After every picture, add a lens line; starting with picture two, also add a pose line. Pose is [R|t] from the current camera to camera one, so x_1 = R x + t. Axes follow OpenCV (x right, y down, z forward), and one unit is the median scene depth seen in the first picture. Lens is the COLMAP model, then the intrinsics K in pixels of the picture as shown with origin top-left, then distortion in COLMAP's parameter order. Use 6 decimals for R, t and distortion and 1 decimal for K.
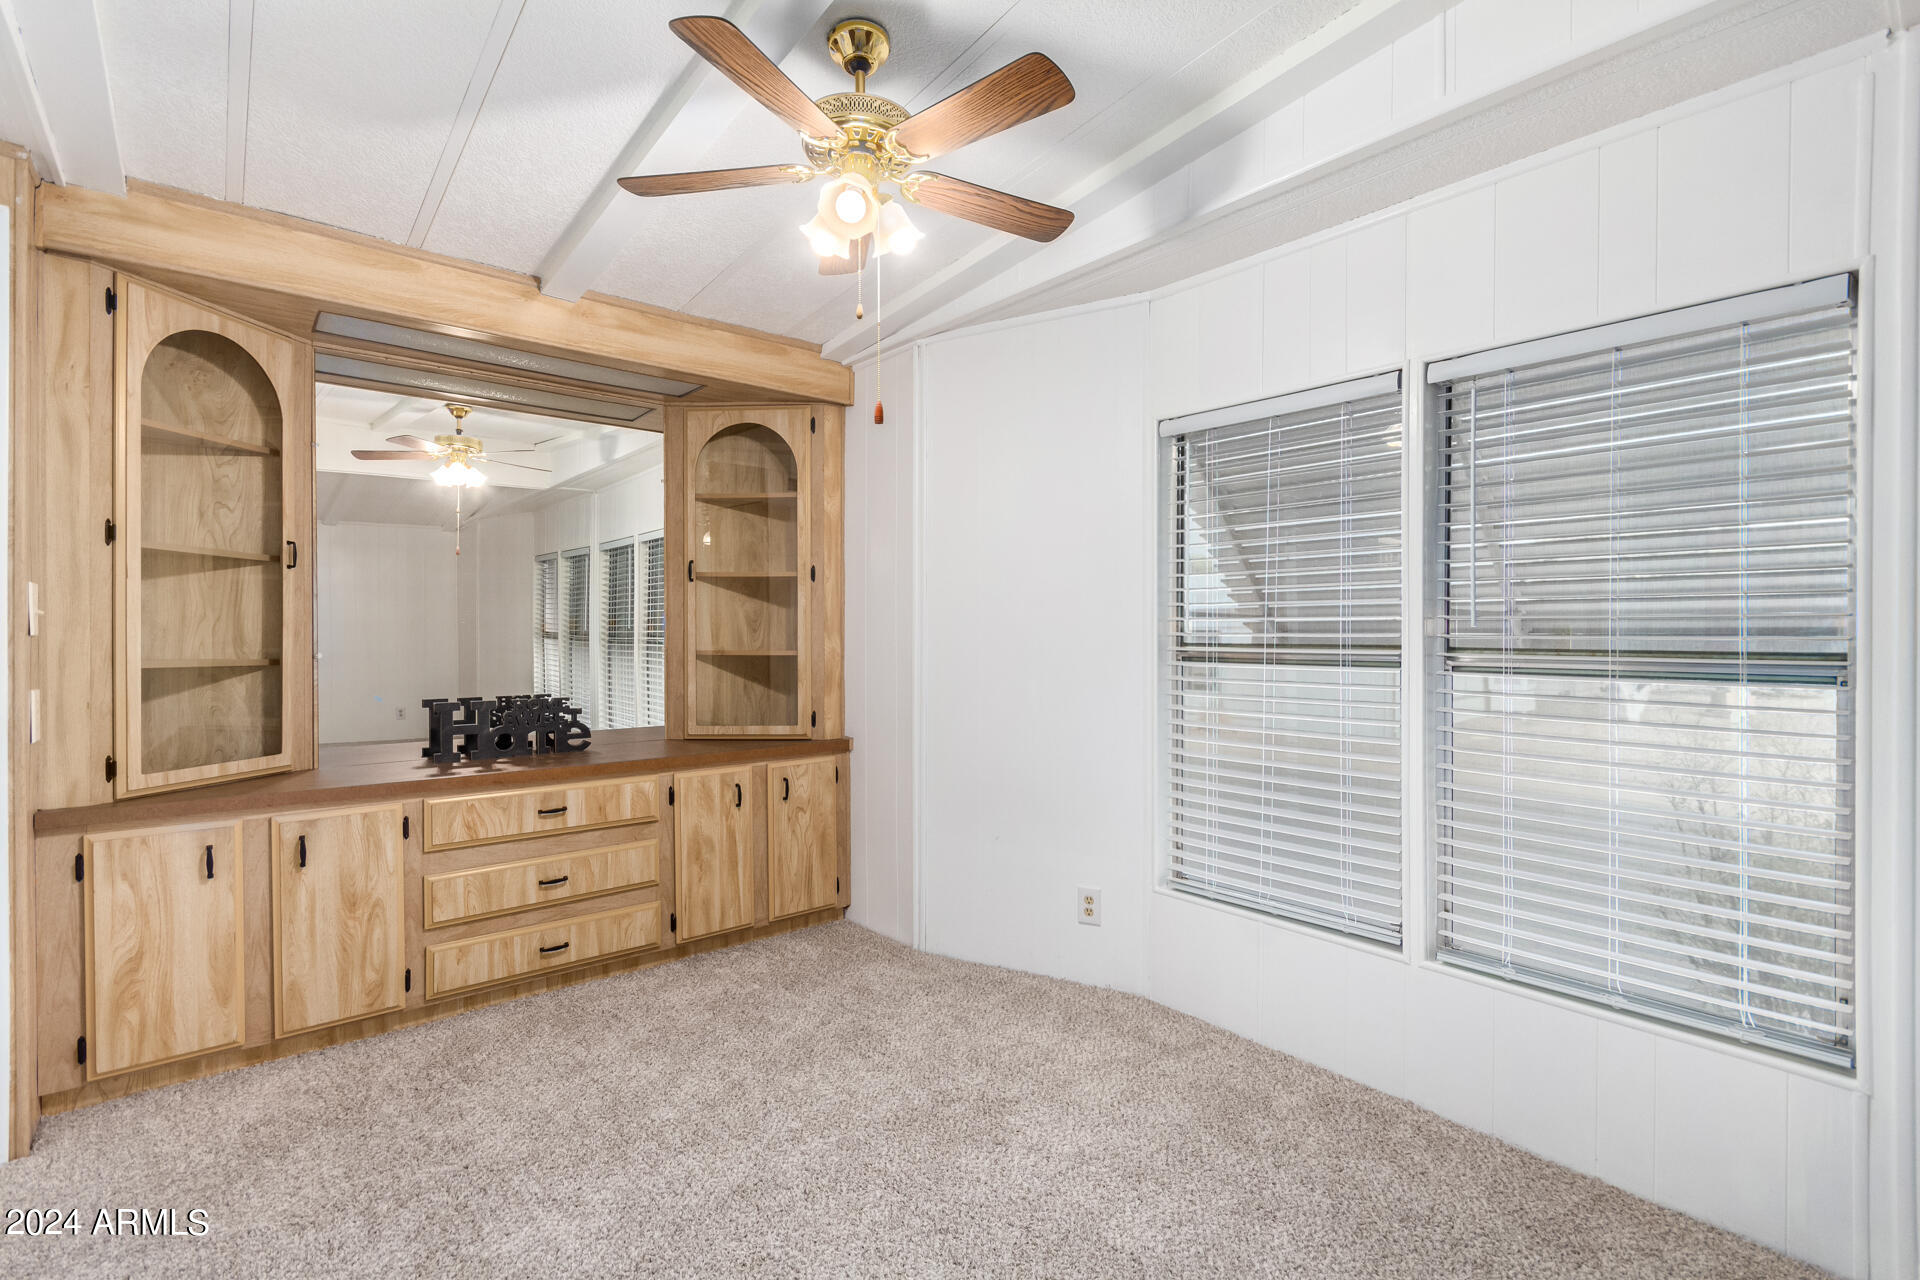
lens RADIAL K [[889.4, 0, 960.0], [0, 889.4, 640.0], [0, 0, 1]] dist [0.003289, 0.000129]
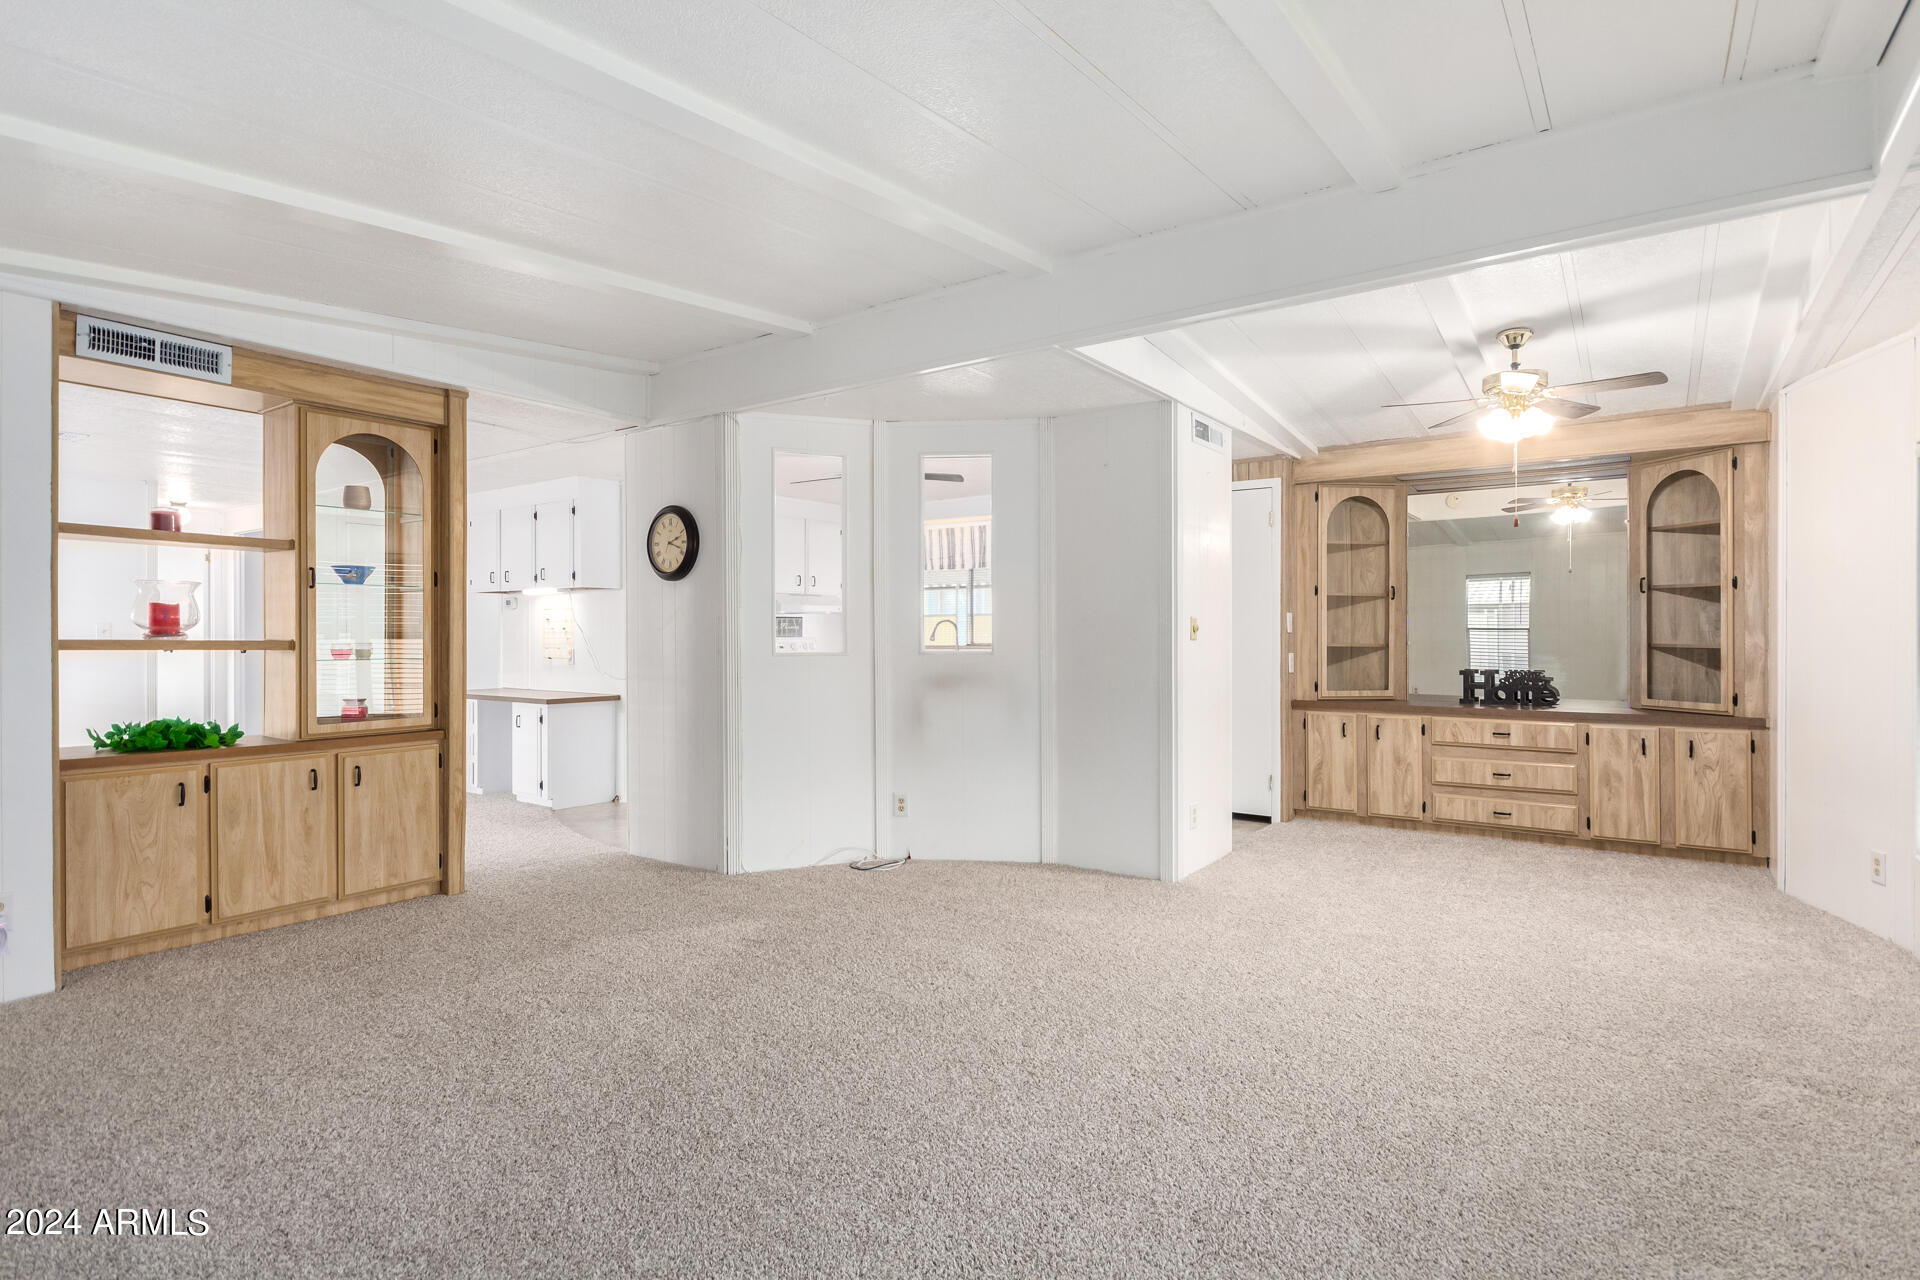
lens RADIAL K [[947.2, 0, 960.0], [0, 947.2, 640.0], [0, 0, 1]] dist [-0.021459, 0.000567]
pose [[0.242868, 0.008357, -0.970023, 0.954447], [-0.003109, 0.999964, 0.007836, -0.001592], [0.970054, 0.001112, 0.242886, -0.418258]]
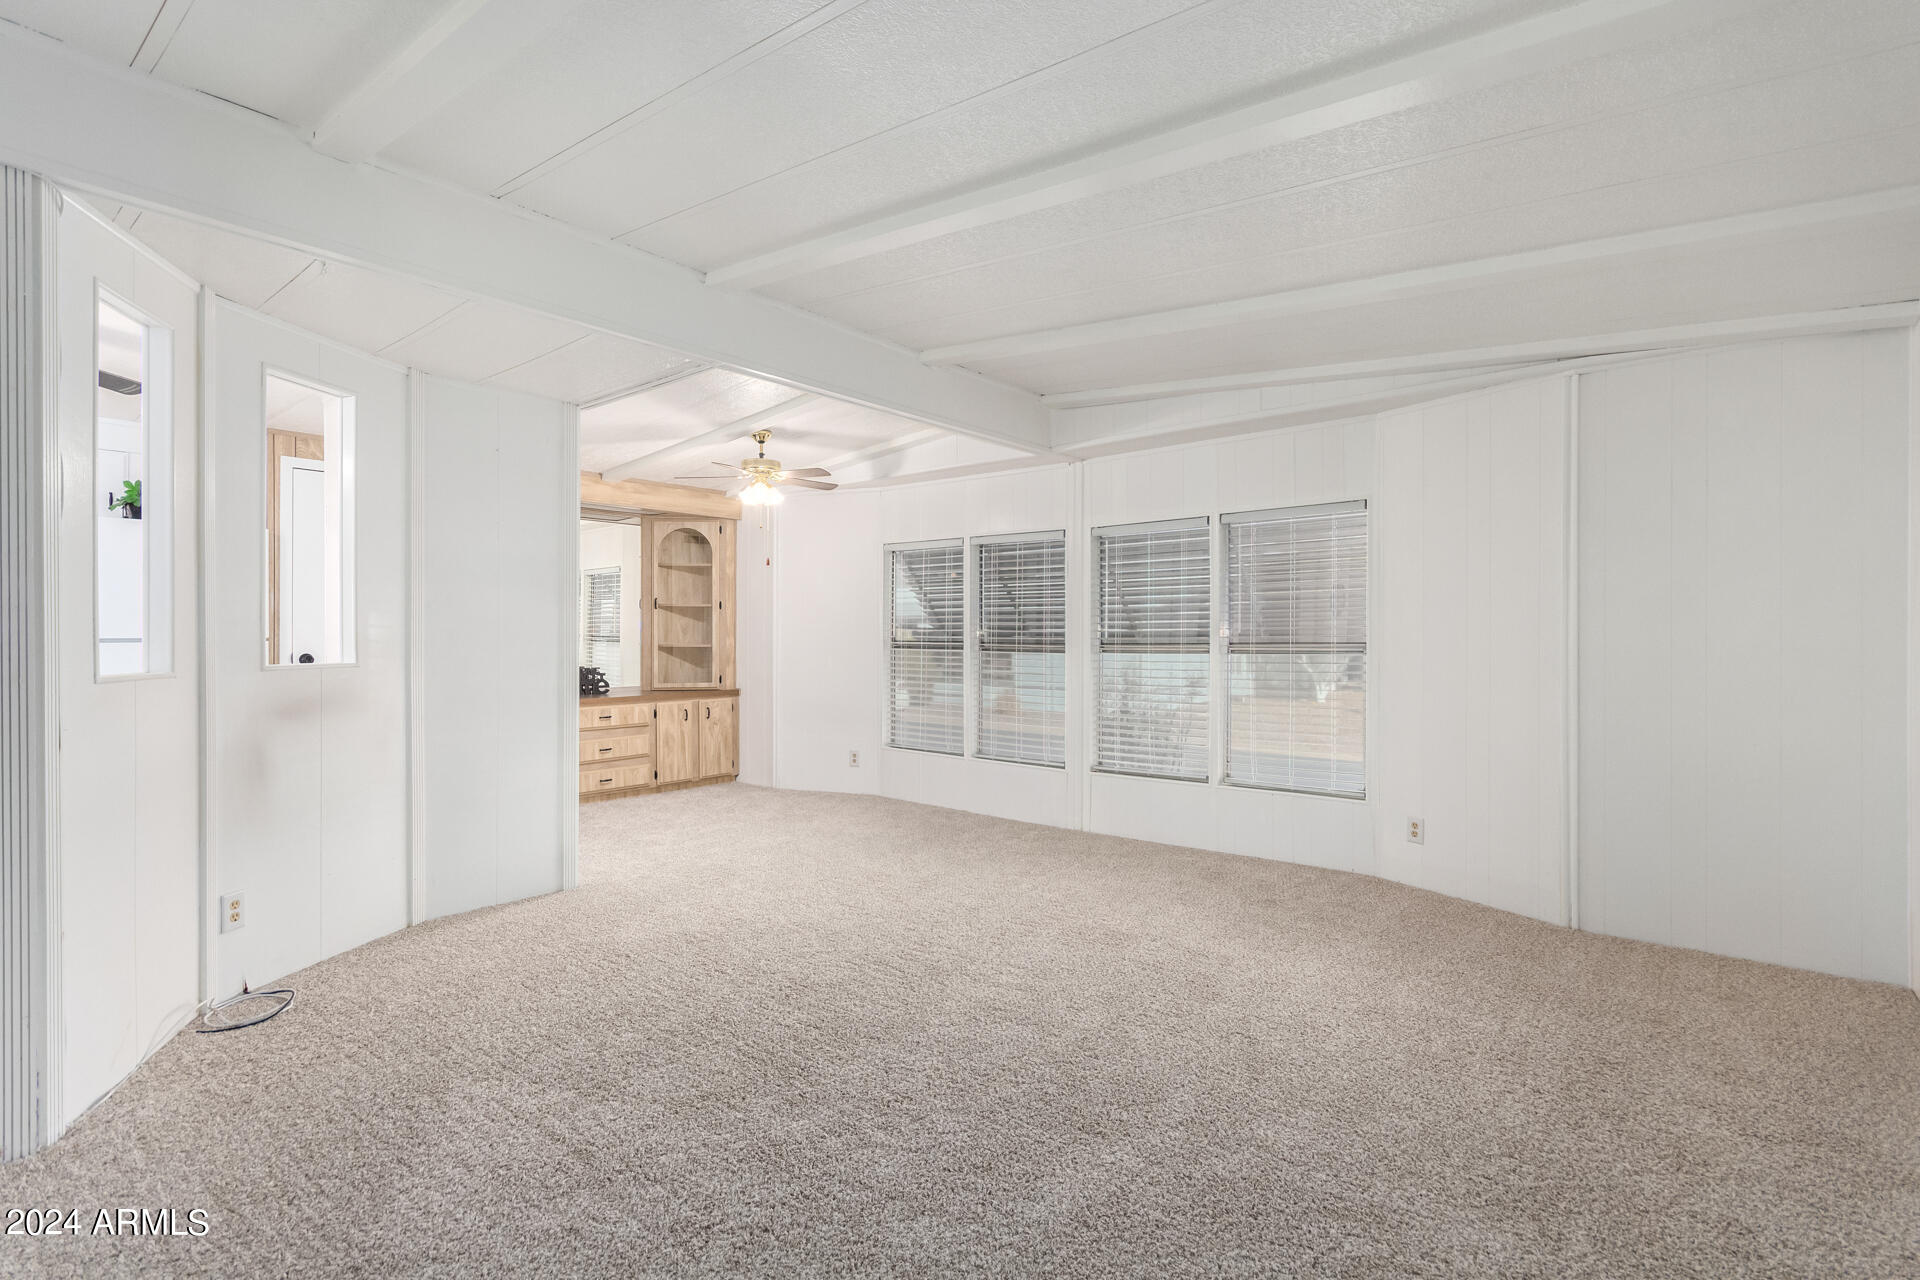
lens RADIAL K [[889.4, 0, 960.0], [0, 889.4, 640.0], [0, 0, 1]] dist [0.003289, 0.000129]
pose [[0.983828, 0.001311, 0.179109, 0.004250], [-0.001539, 0.999998, 0.001139, -0.000898], [-0.179107, -0.001396, 0.983829, -1.168779]]
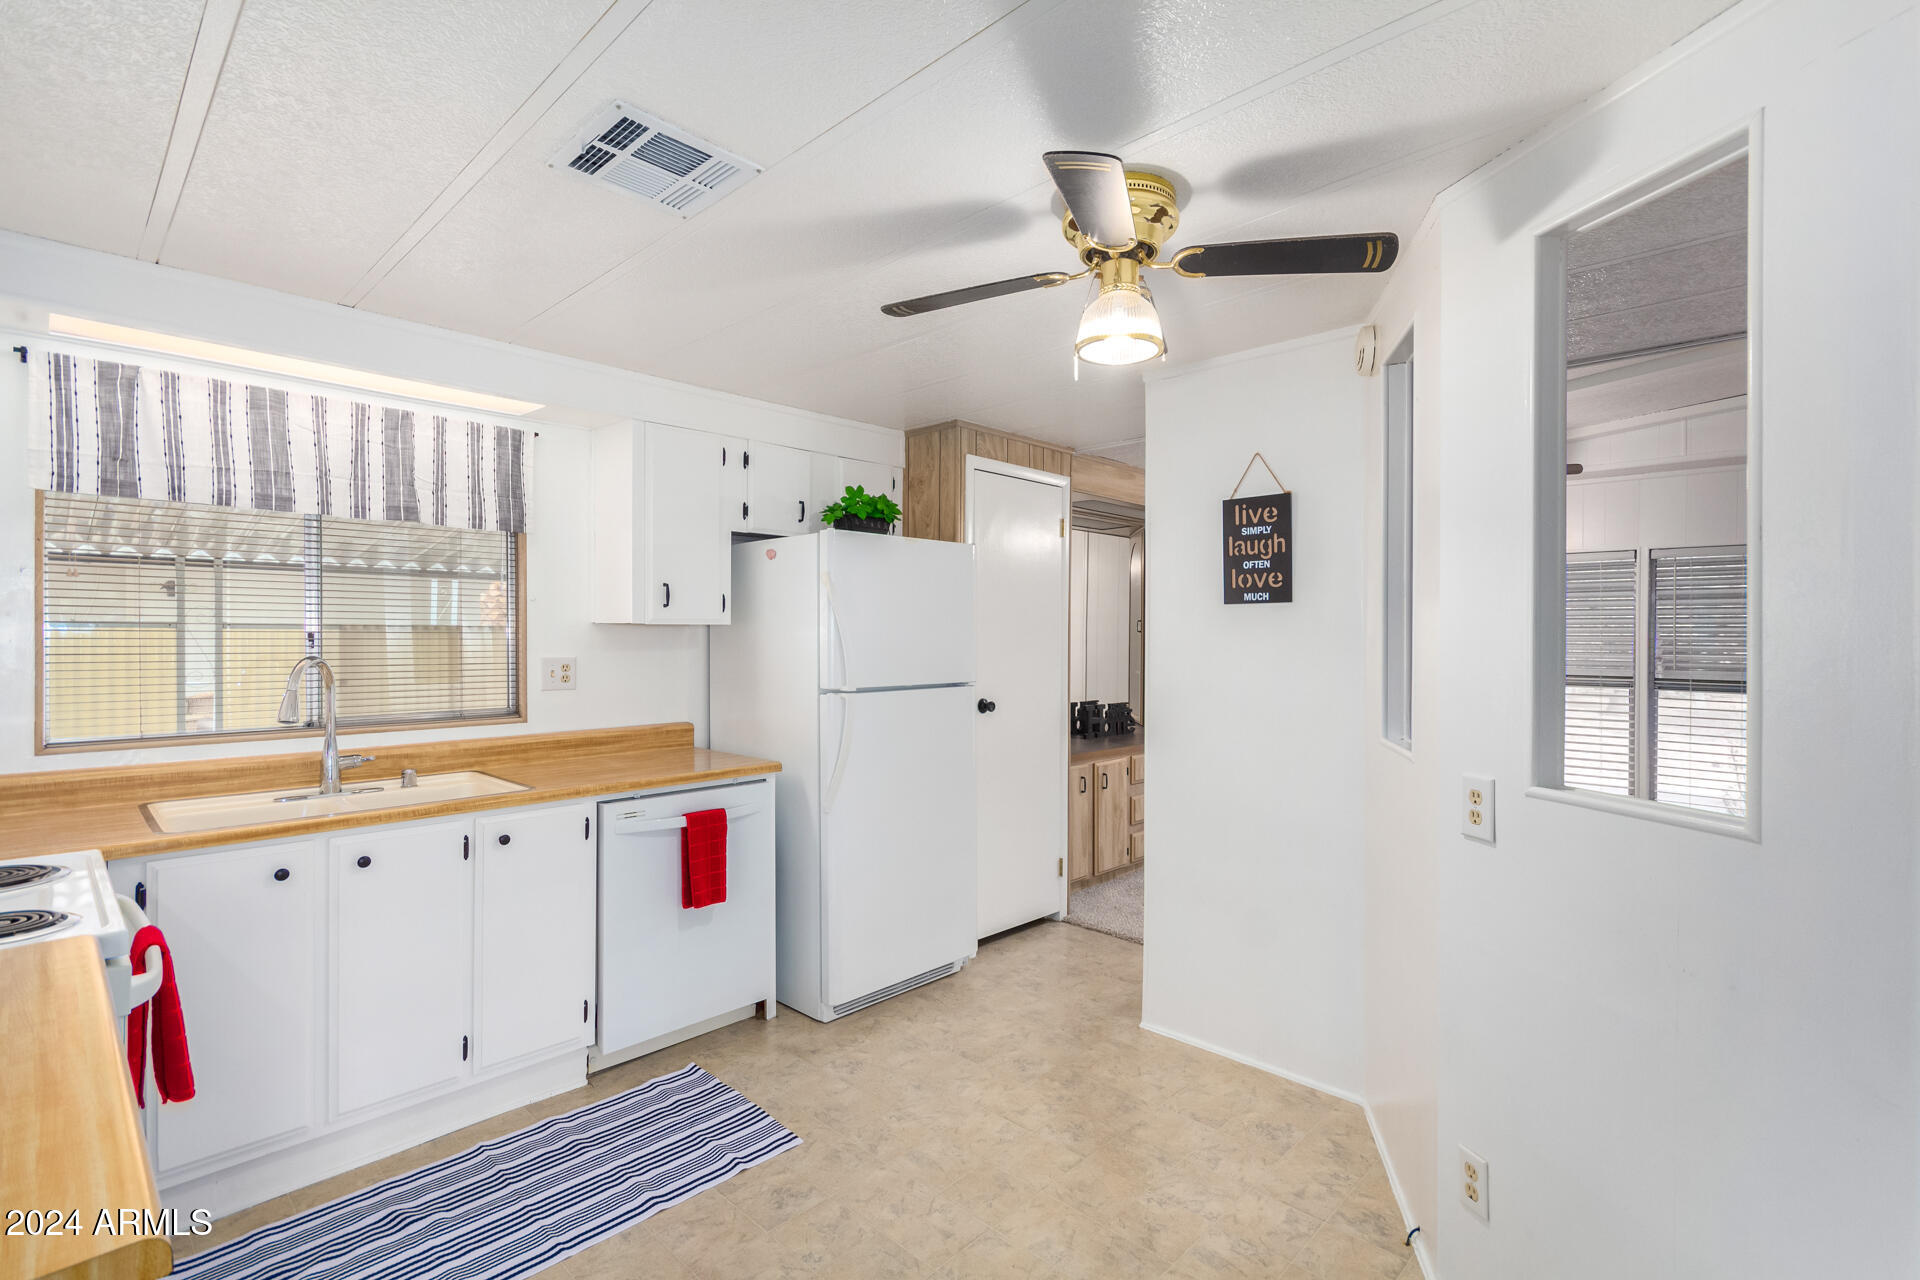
lens RADIAL K [[911.7, 0, 960.0], [0, 911.7, 640.0], [0, 0, 1]] dist [-0.001615, -0.000187]
pose [[0.995242, 0.010148, 0.096905, -0.966827], [-0.010382, 0.999944, 0.001914, -0.056594], [-0.096880, -0.002911, 0.995292, -0.739998]]
